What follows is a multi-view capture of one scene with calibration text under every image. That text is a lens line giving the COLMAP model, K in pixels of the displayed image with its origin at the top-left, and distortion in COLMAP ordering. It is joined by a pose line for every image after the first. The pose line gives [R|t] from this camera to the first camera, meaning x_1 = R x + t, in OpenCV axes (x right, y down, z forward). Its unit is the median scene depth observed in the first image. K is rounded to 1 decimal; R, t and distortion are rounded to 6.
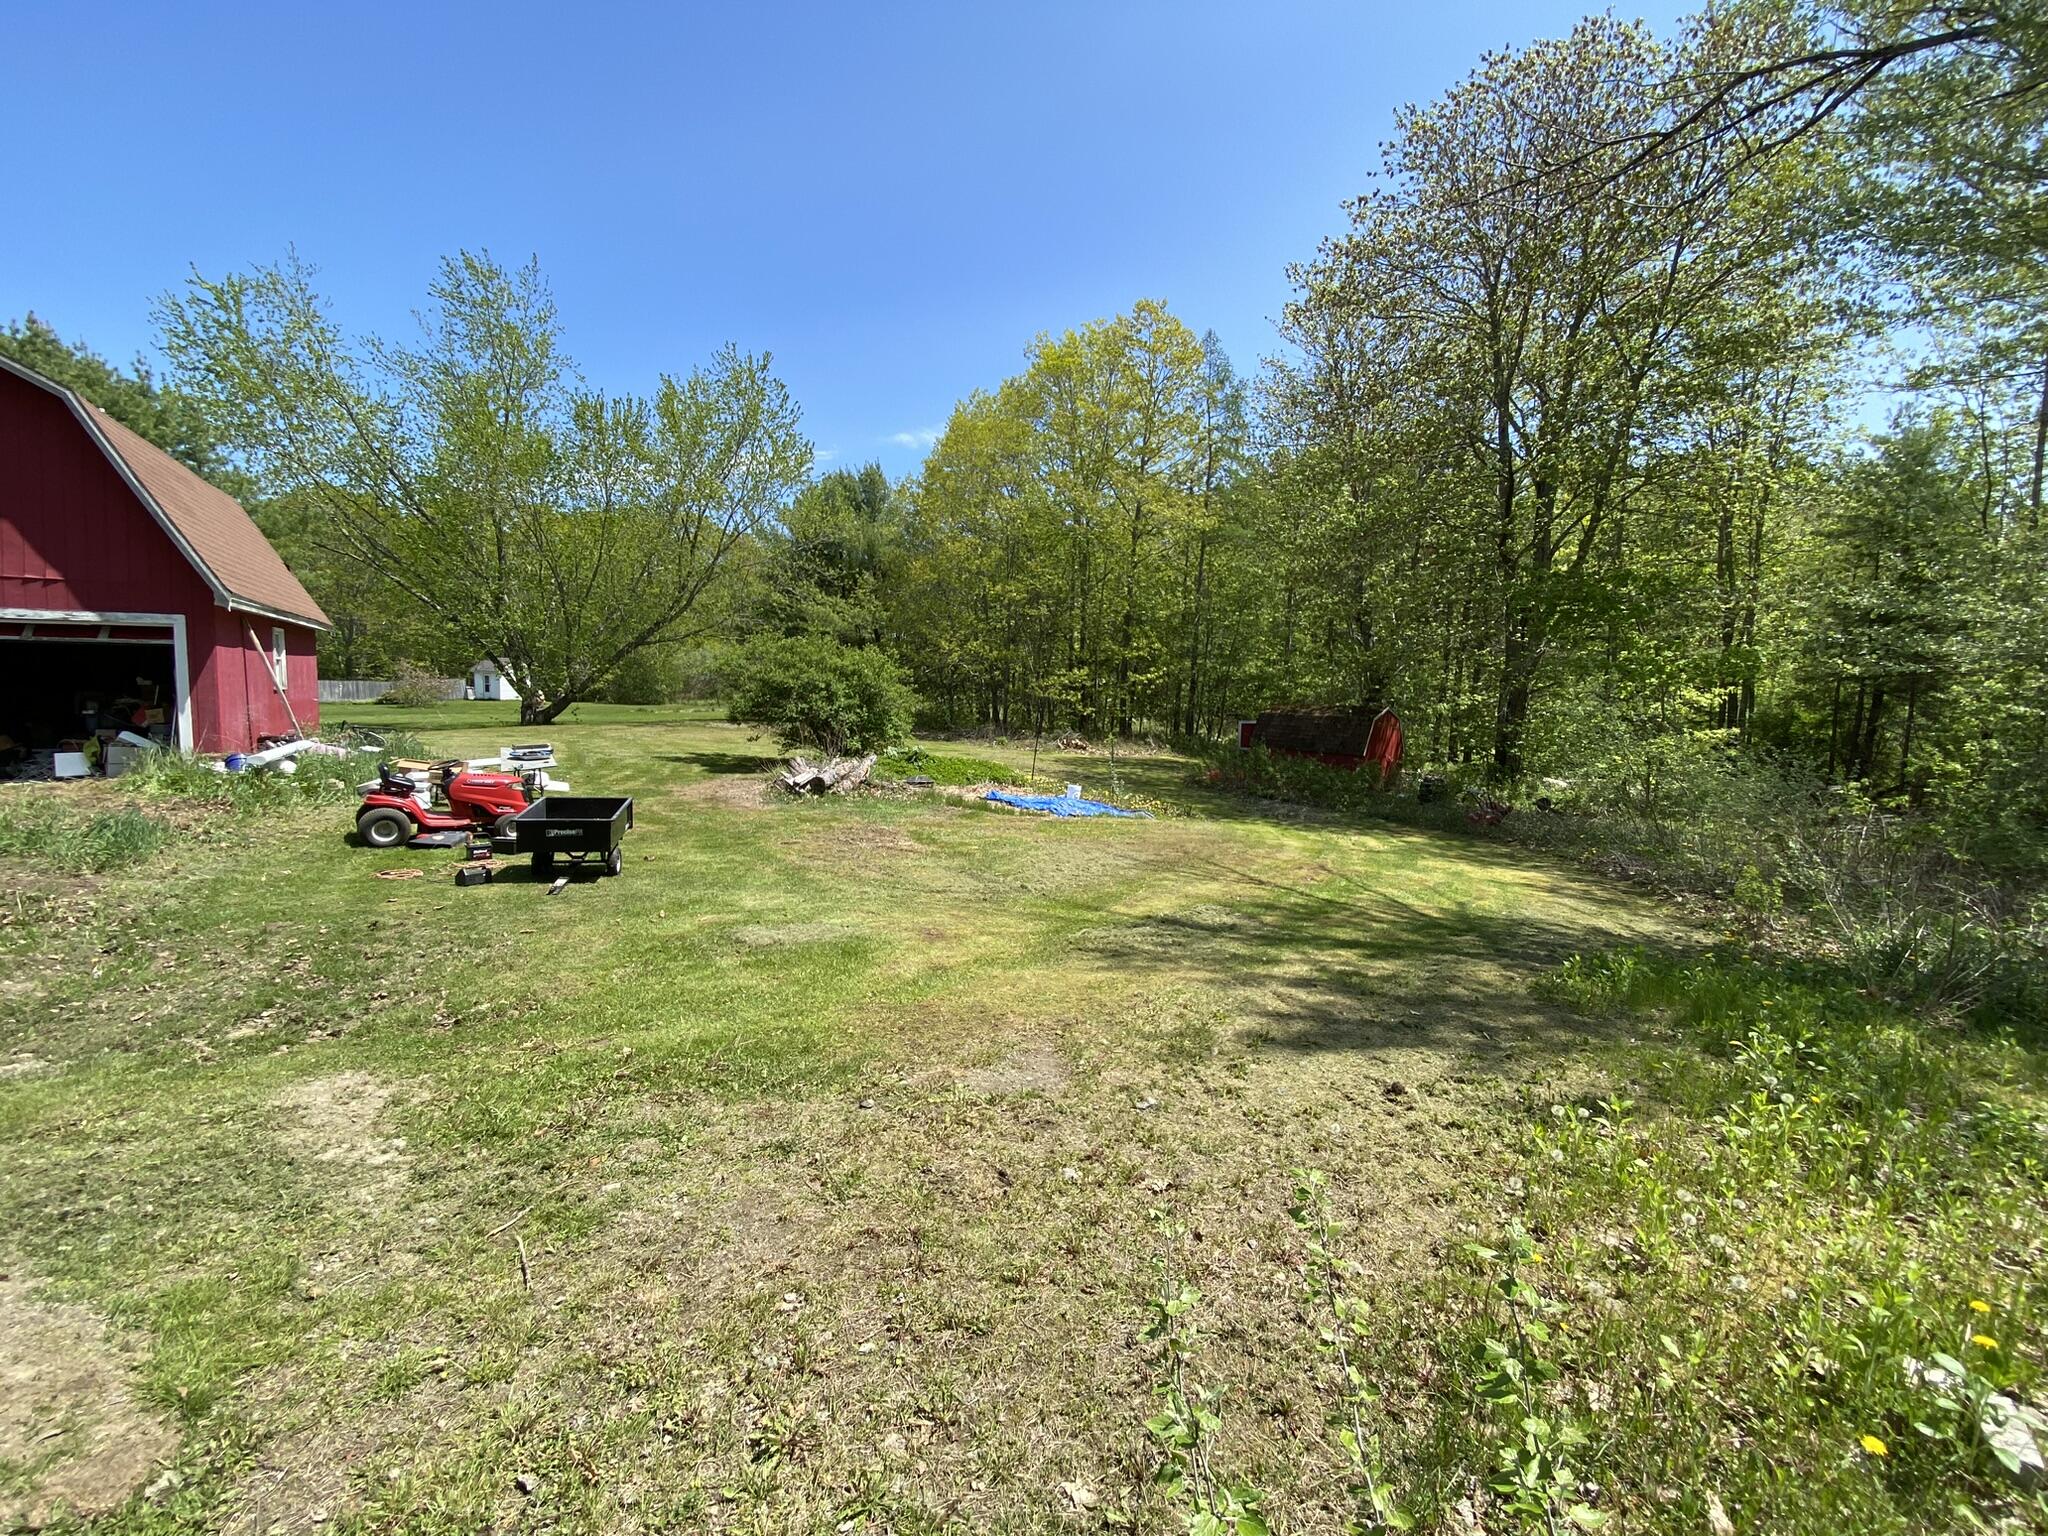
lens RADIAL K [[812.6, 0, 1024.0], [0, 812.6, 768.0], [0, 0, 1]] dist [0.001171, -0.013130]
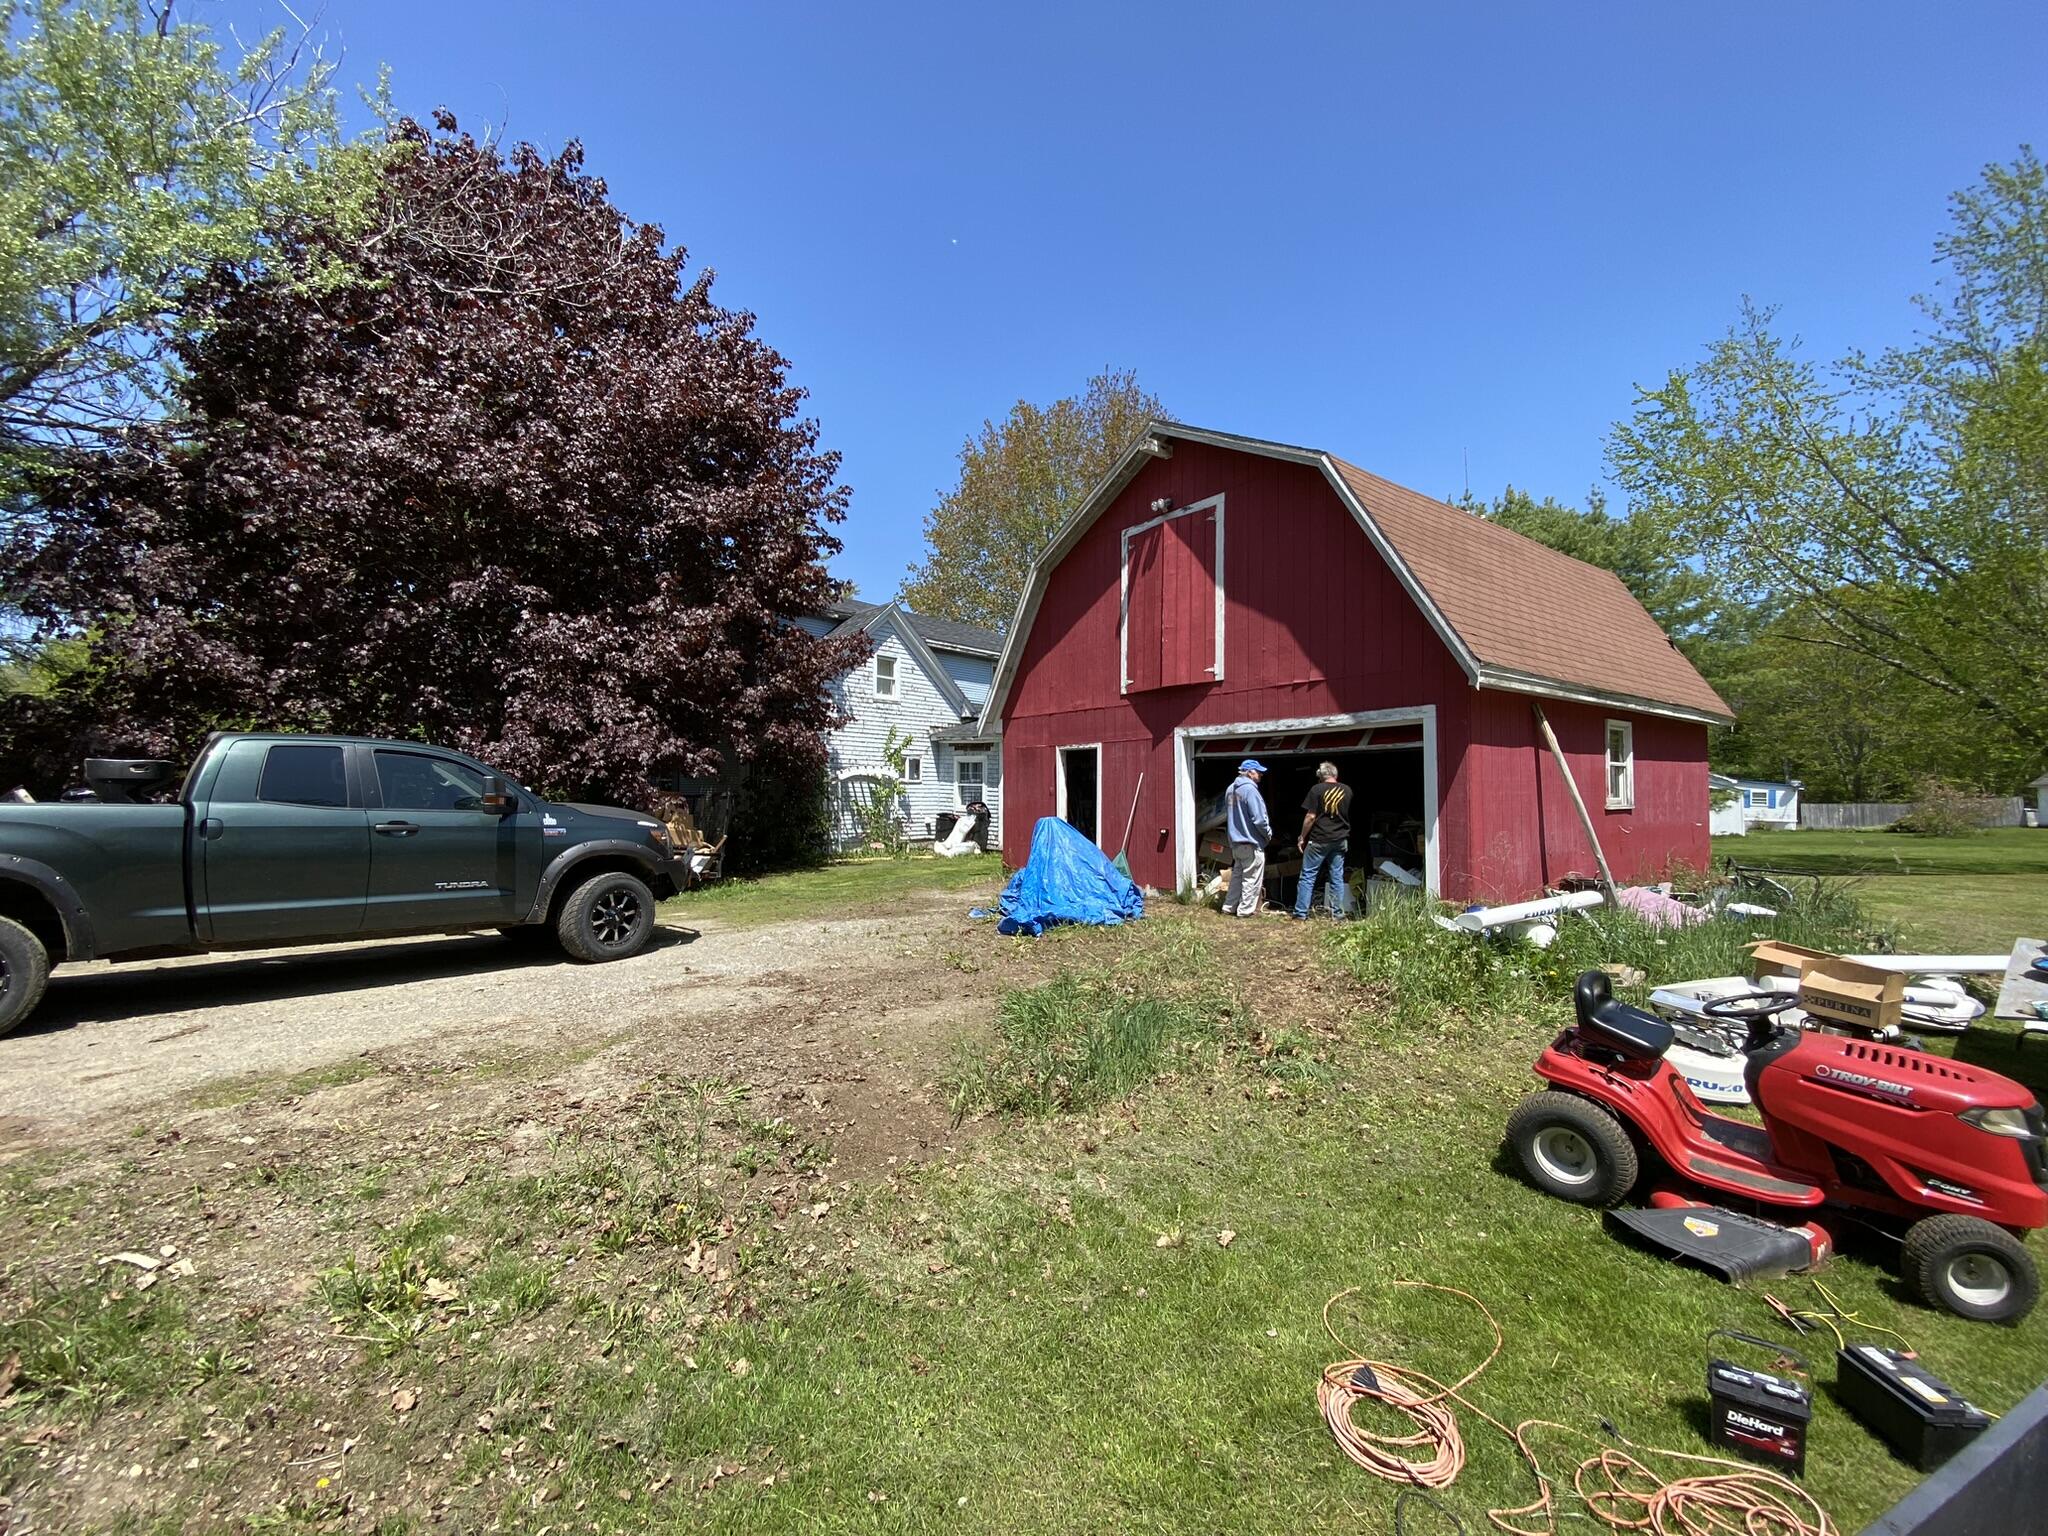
lens RADIAL K [[830.7, 0, 1024.0], [0, 830.7, 768.0], [0, 0, 1]] dist [0.001228, -0.009557]
pose [[0.072129, -0.065086, -0.995269, -0.286820], [-0.089843, 0.993388, -0.071474, -0.041177], [0.993341, 0.094573, 0.065805, 0.502099]]
